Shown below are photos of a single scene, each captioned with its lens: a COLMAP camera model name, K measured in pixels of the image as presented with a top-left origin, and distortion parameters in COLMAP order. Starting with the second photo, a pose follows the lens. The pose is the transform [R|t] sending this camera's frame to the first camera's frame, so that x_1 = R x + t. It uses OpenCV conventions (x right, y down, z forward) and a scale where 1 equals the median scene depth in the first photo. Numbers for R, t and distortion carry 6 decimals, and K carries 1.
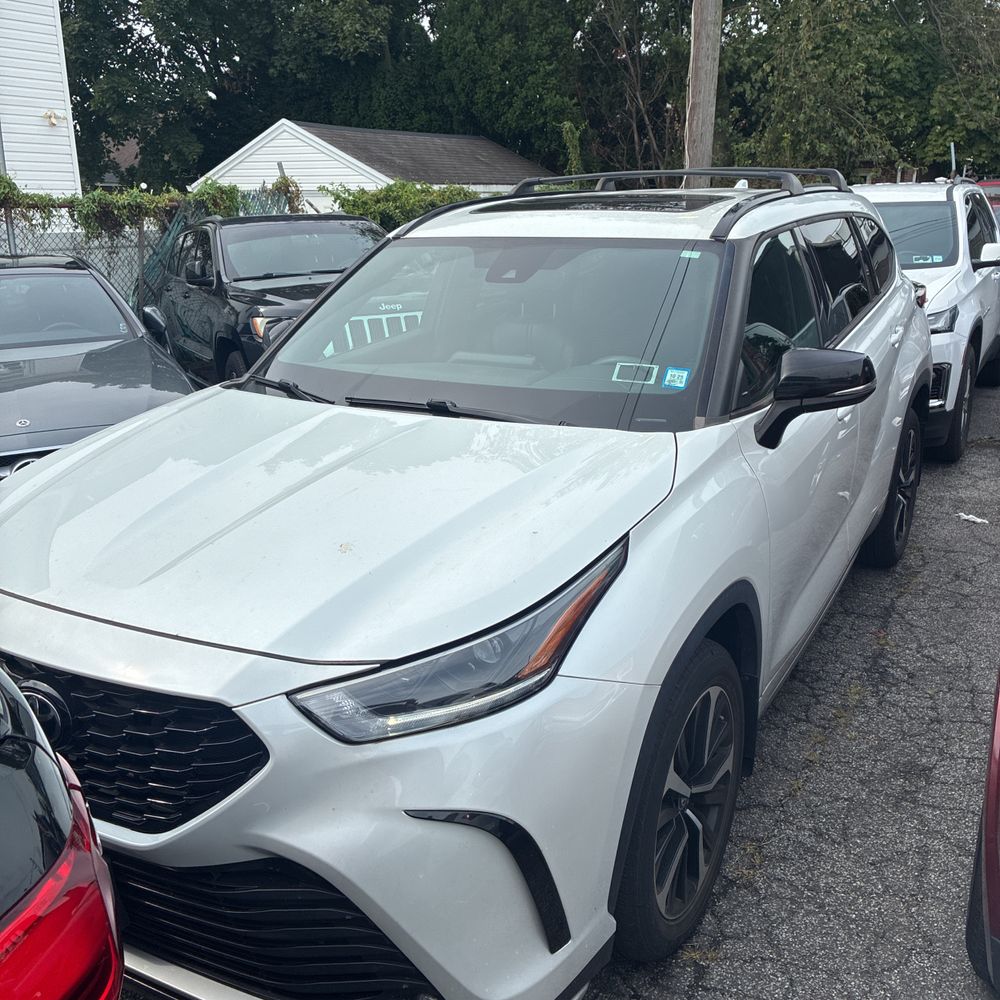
lens RADIAL K [[1035.7, 0, 500.0], [0, 1035.7, 500.0], [0, 0, 1]] dist [0.021955, -0.001372]
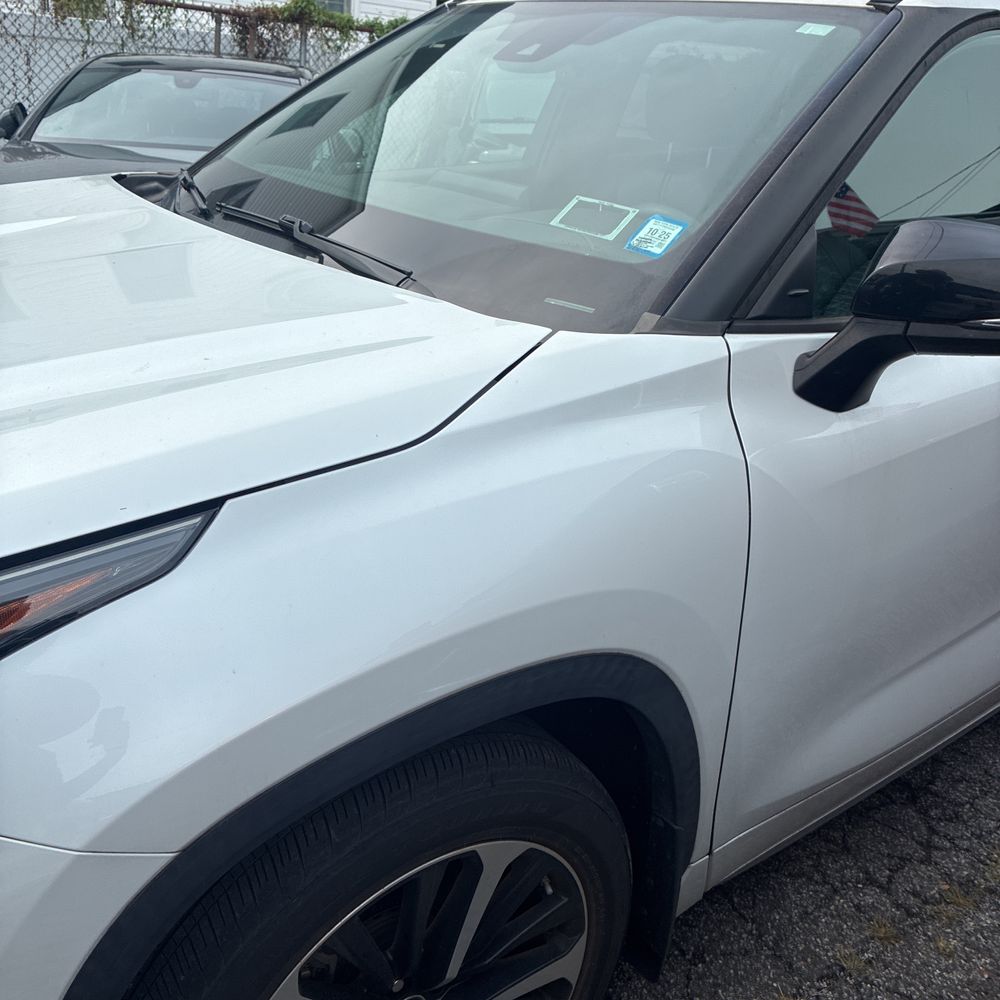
lens RADIAL K [[1027.9, 0, 494.0], [0, 1027.9, 490.0], [0, 0, 1]] dist [0.016423, 0.010354]
pose [[0.916995, 0.232295, -0.324284, 0.286366], [-0.204444, 0.971743, 0.117975, -0.038069], [0.342525, -0.041885, 0.938574, 0.477101]]
